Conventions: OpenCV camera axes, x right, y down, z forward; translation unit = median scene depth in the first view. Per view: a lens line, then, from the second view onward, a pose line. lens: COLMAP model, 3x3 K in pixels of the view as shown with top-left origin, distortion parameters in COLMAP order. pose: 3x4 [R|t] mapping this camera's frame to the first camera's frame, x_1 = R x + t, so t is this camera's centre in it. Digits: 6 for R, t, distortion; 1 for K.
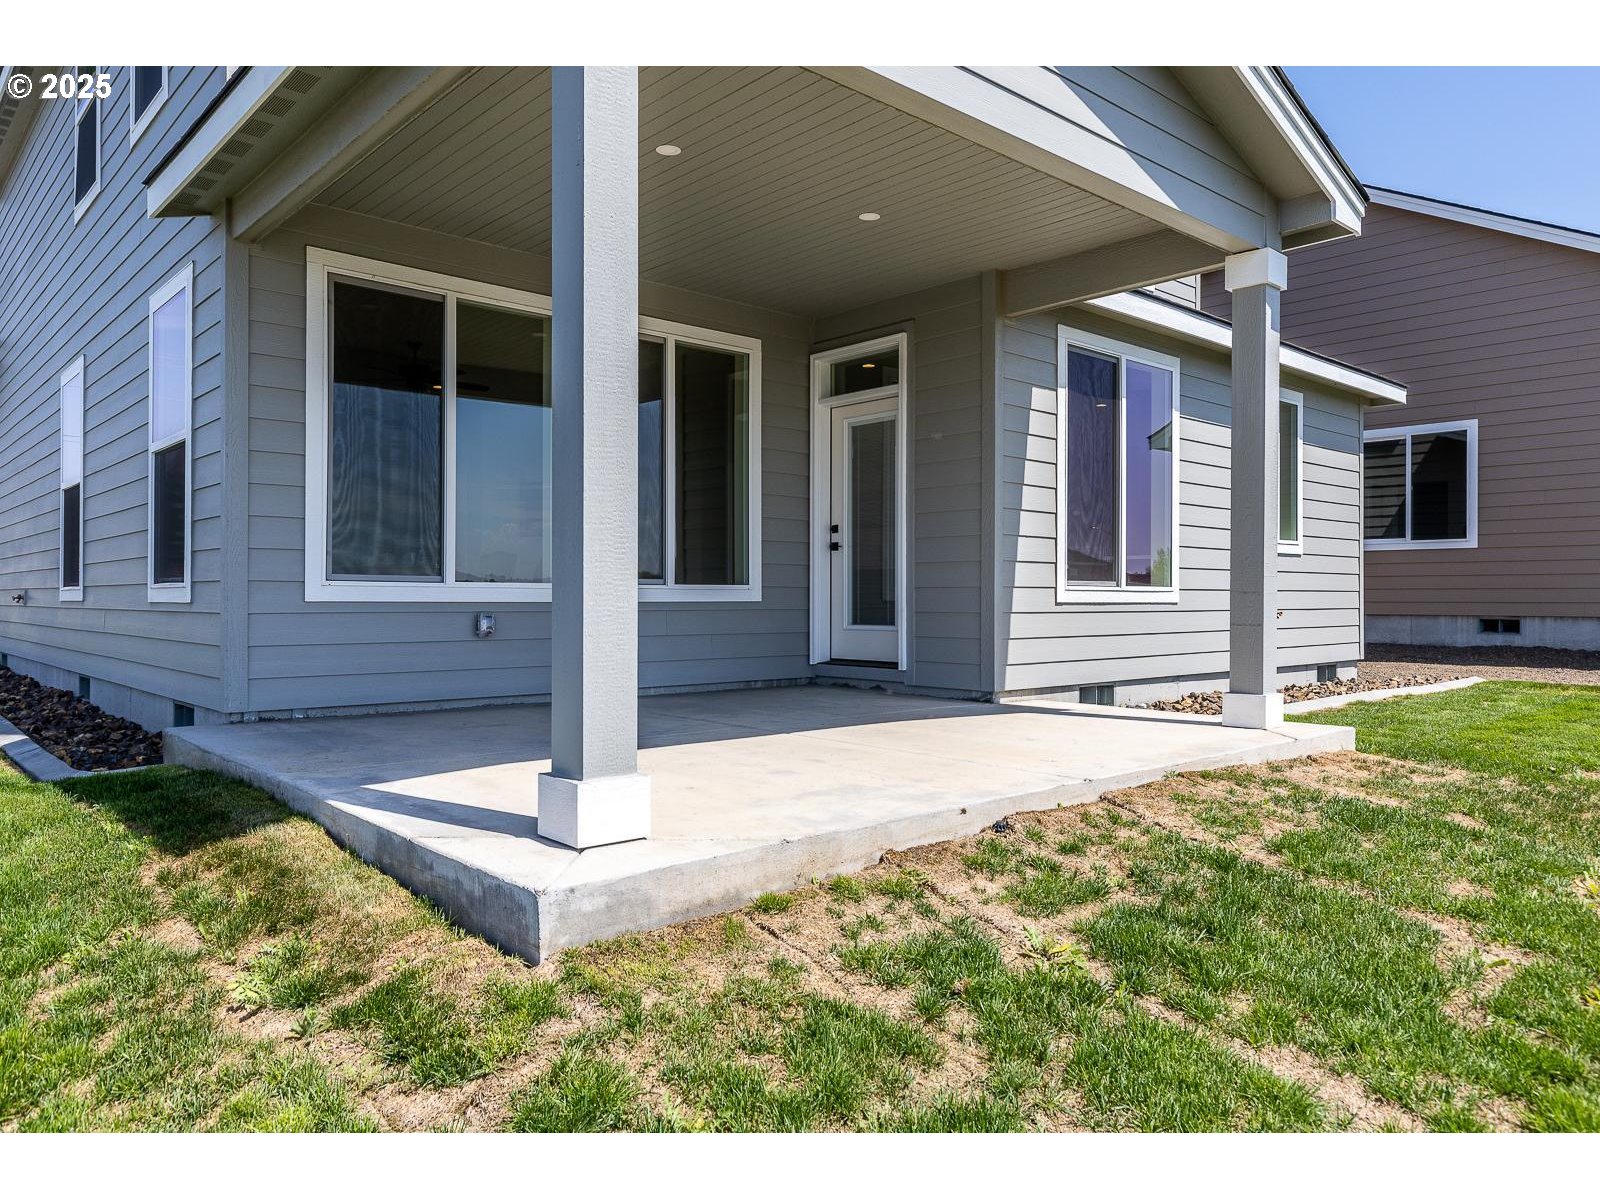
lens RADIAL K [[1123.5, 0, 801.7], [0, 1123.5, 606.9], [0, 0, 1]] dist [0.001531, 0.005016]
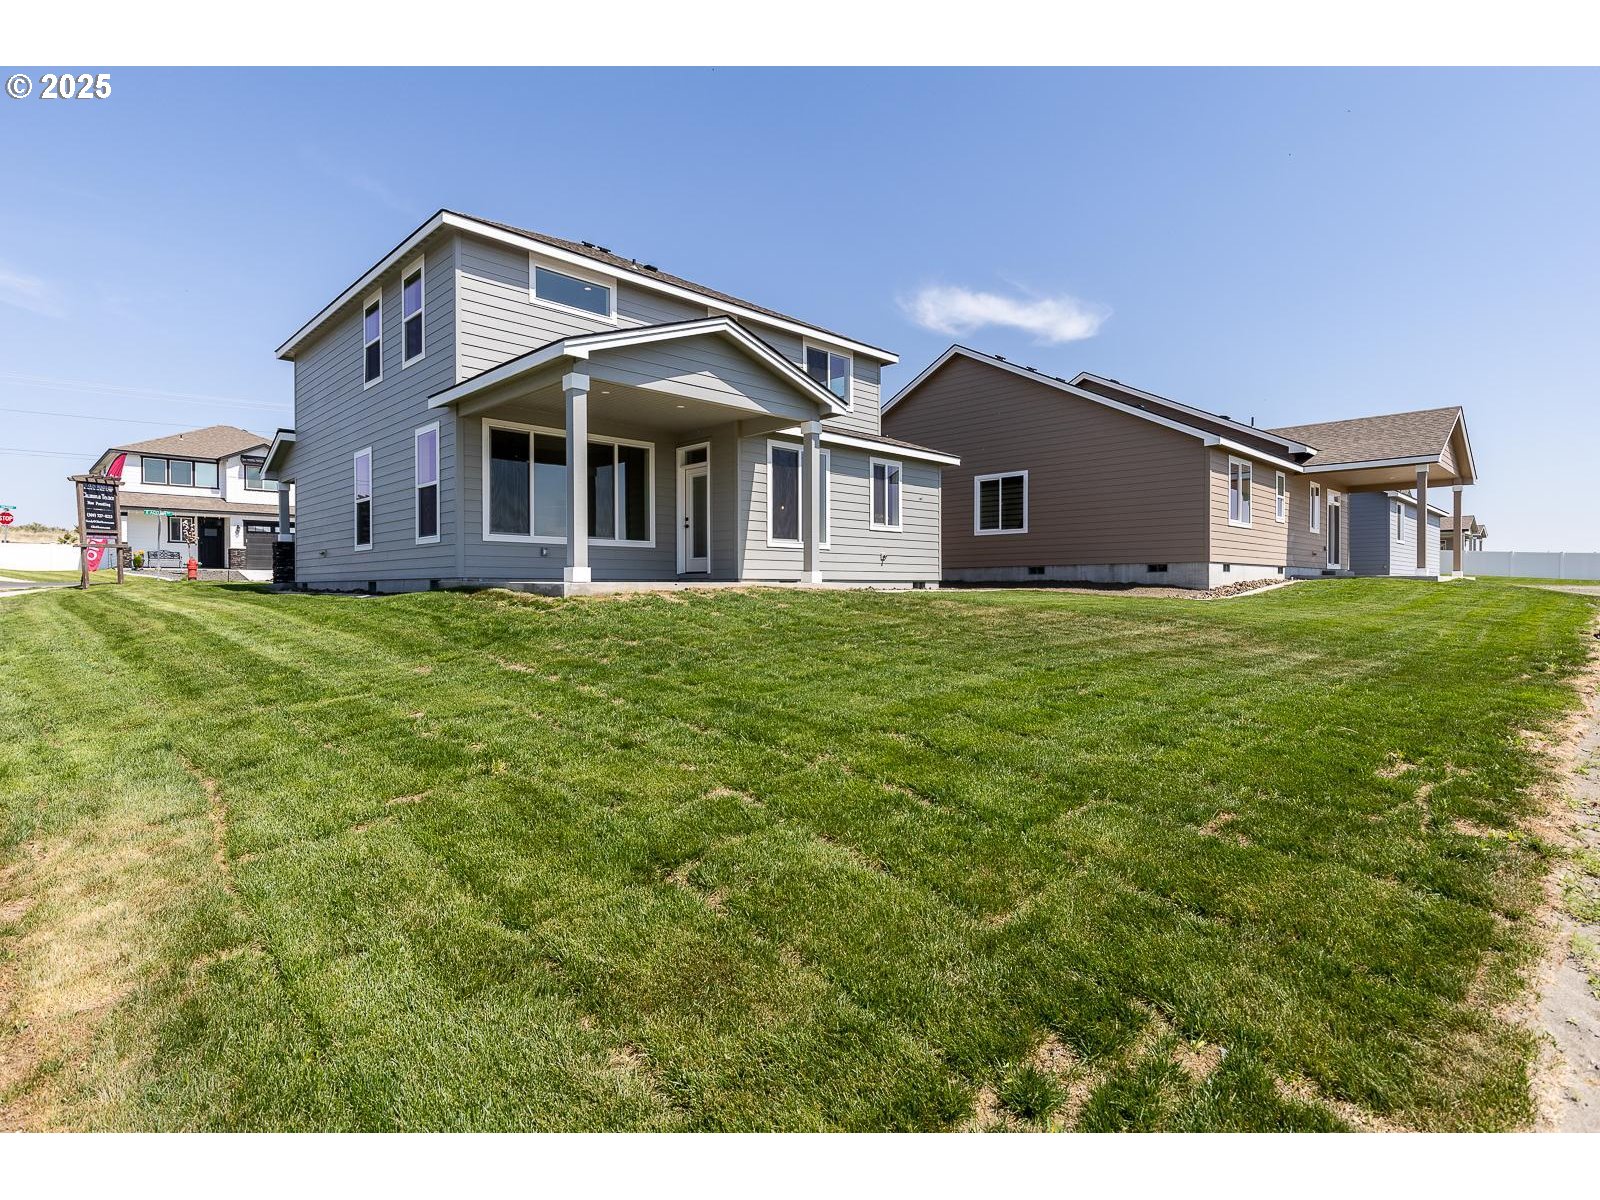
lens RADIAL K [[793.2, 0, 789.9], [0, 793.2, 597.4], [0, 0, 1]] dist [0.000212, 0.000800]
pose [[0.999069, -0.004045, 0.042941, 0.196418], [0.003637, 0.999947, 0.009591, 0.094159], [-0.042978, -0.009426, 0.999032, -0.814076]]
